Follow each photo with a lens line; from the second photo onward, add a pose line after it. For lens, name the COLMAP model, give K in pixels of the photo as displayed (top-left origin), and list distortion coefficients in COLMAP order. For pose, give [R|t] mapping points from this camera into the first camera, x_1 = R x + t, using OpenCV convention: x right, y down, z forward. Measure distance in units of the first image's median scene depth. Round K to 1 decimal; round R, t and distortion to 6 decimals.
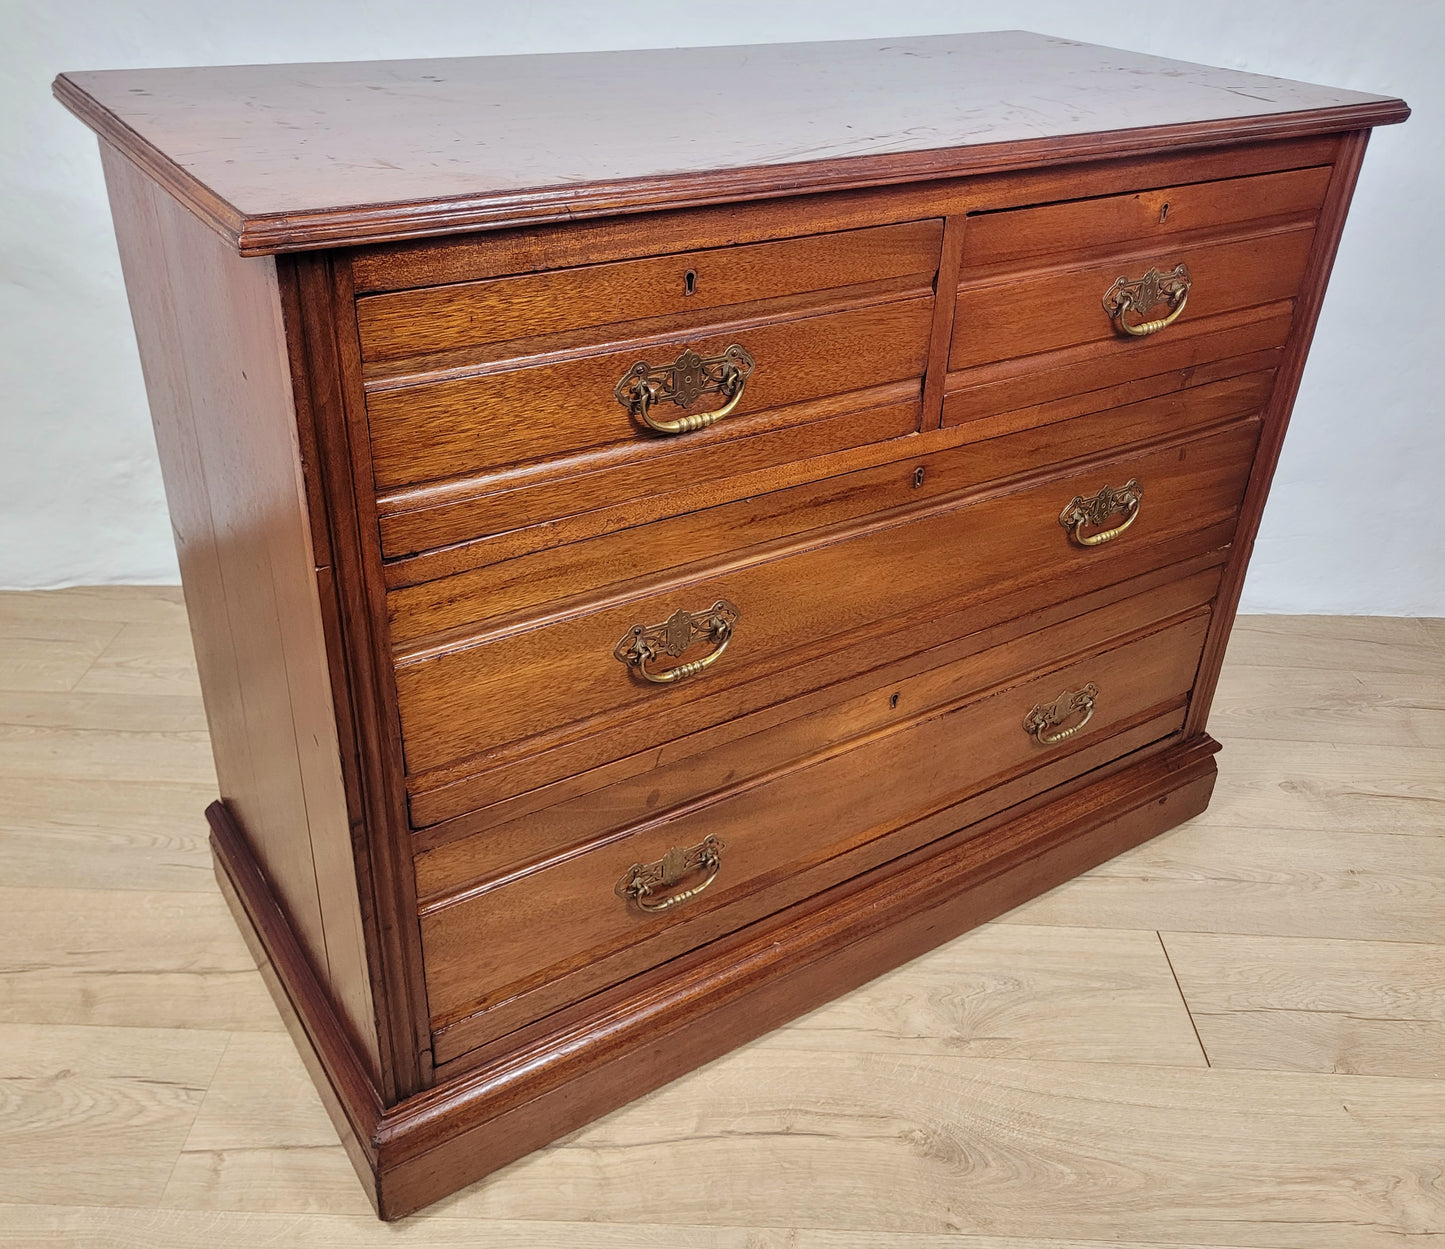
lens RADIAL K [[1317.7, 0, 731.0], [0, 1317.7, 594.2], [0, 0, 1]] dist [0.042008, -0.032947]
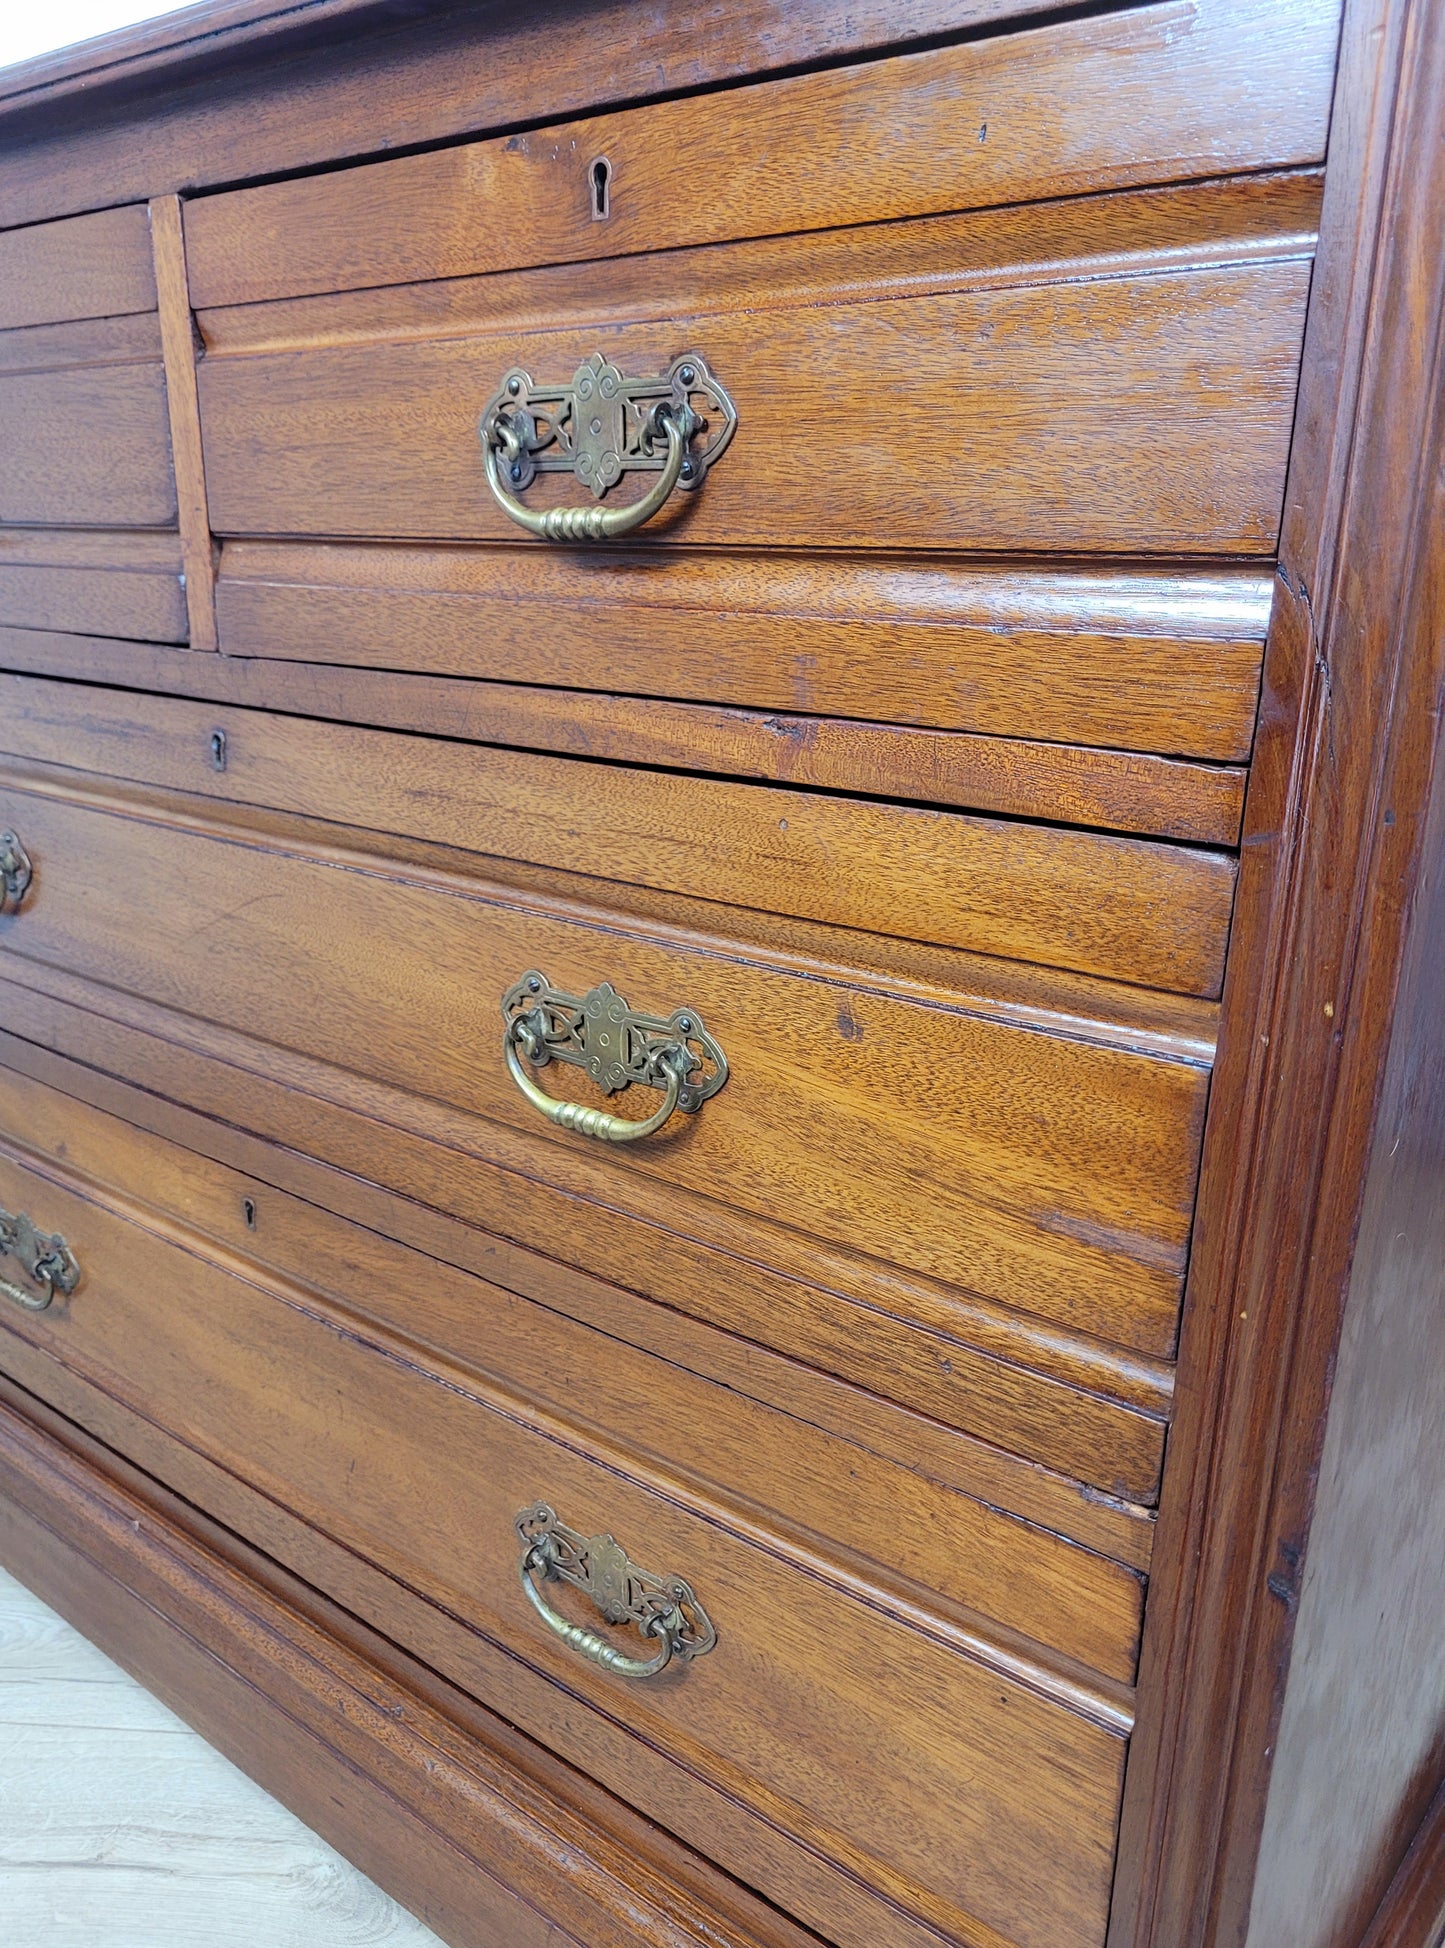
lens RADIAL K [[1576.4, 0, 715.2], [0, 1576.4, 1076.6], [0, 0, 1]] dist [0.025421, -0.007939]
pose [[0.275090, 0.273128, -0.921806, 0.768207], [-0.481216, 0.869168, 0.113925, -0.133696], [0.832320, 0.412248, 0.370533, 0.921951]]
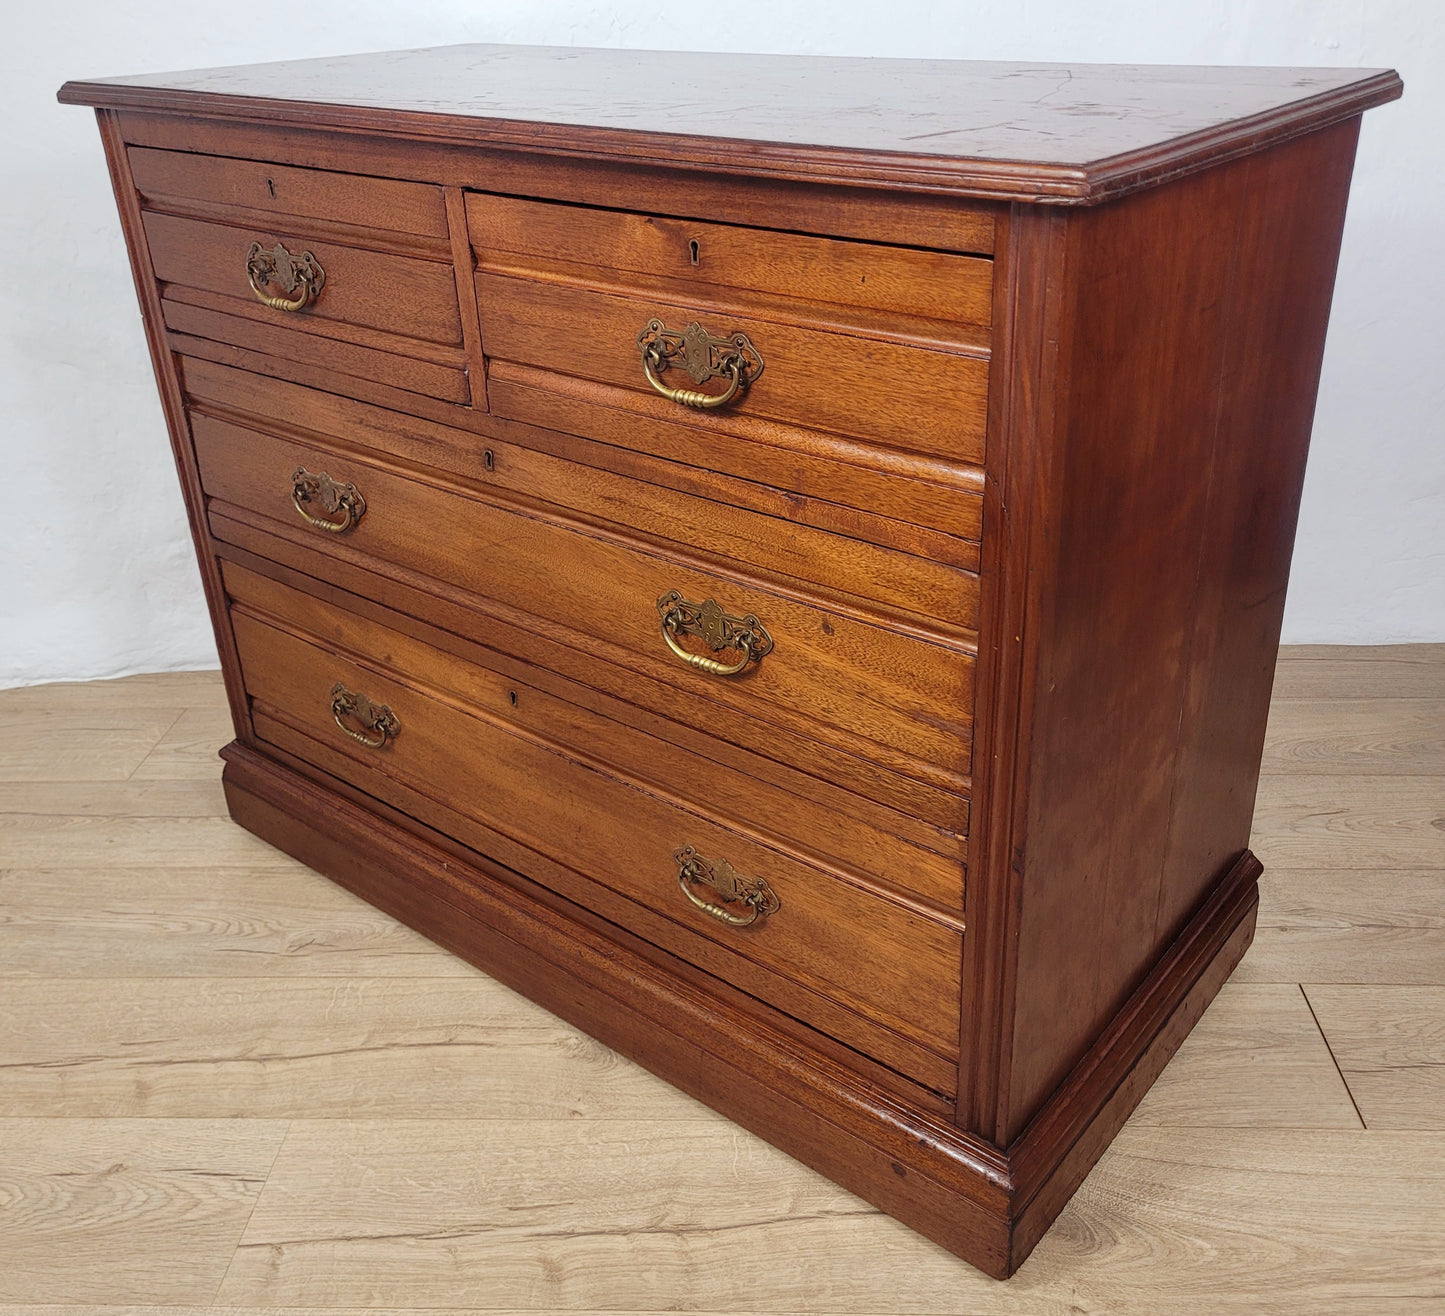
lens RADIAL K [[1457.4, 0, 722.5], [0, 1457.4, 658.0], [0, 0, 1]] dist [0.045839, -0.001454]
pose [[0.273977, 0.391812, -0.878305, 1.131524], [-0.432055, 0.866049, 0.251570, -0.290666], [0.859224, 0.310552, 0.406562, 0.703897]]
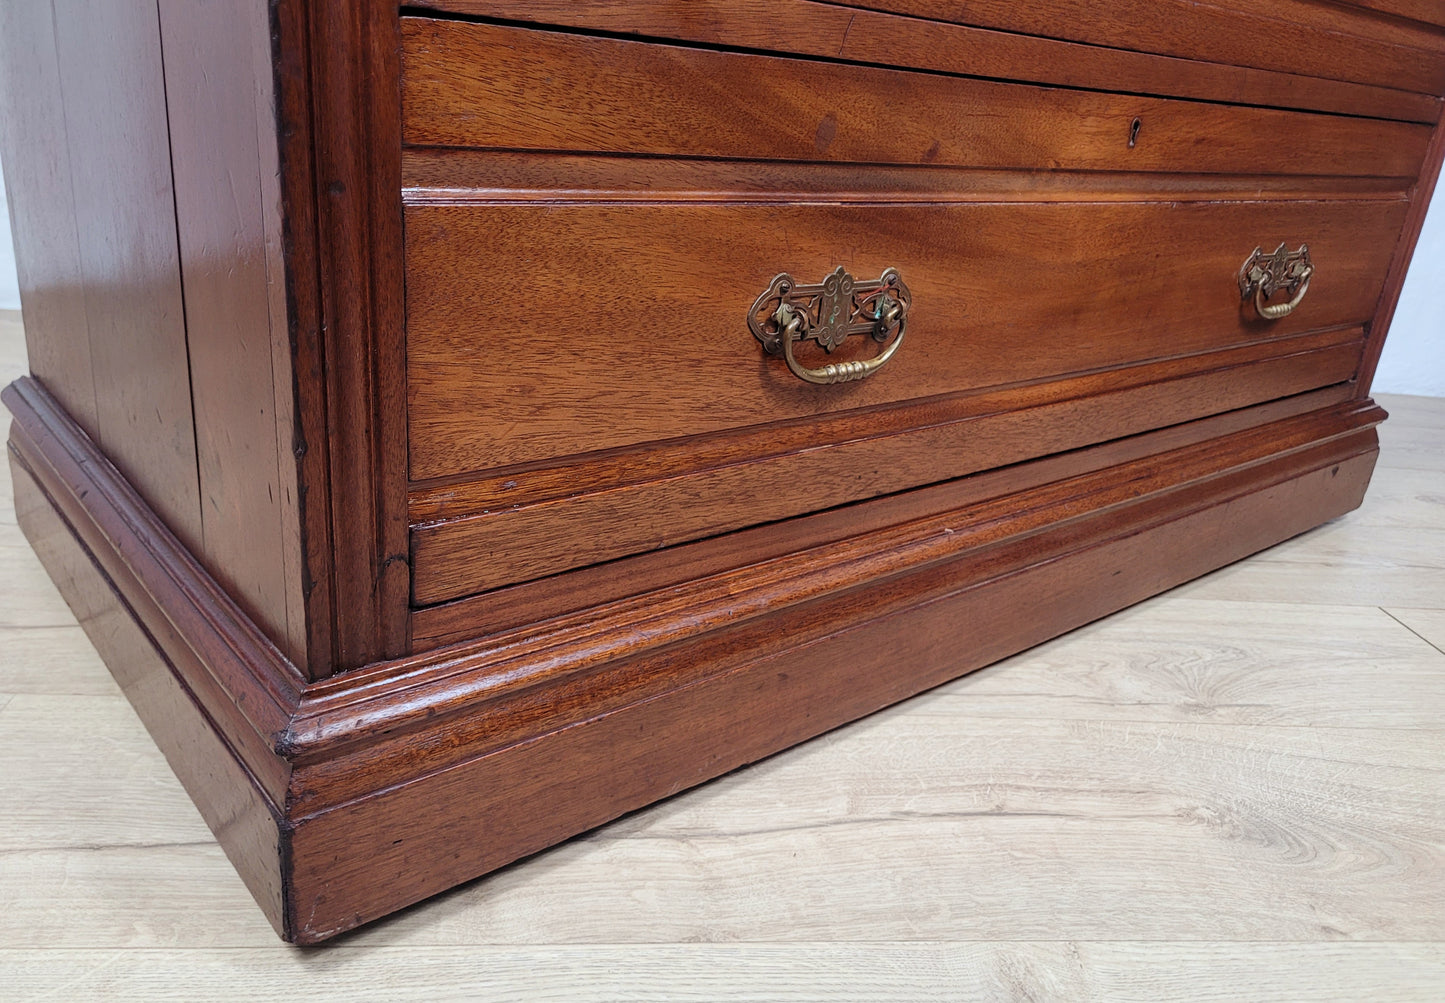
lens RADIAL K [[1133.0, 0, 738.7], [0, 1133.0, 520.8], [0, 0, 1]] dist [0.036806, -0.040369]
pose [[0.991347, 0.007085, 0.131073, -0.144498], [0.008269, 0.993188, -0.116226, 0.342772], [-0.131004, 0.116304, 0.984536, 0.511610]]
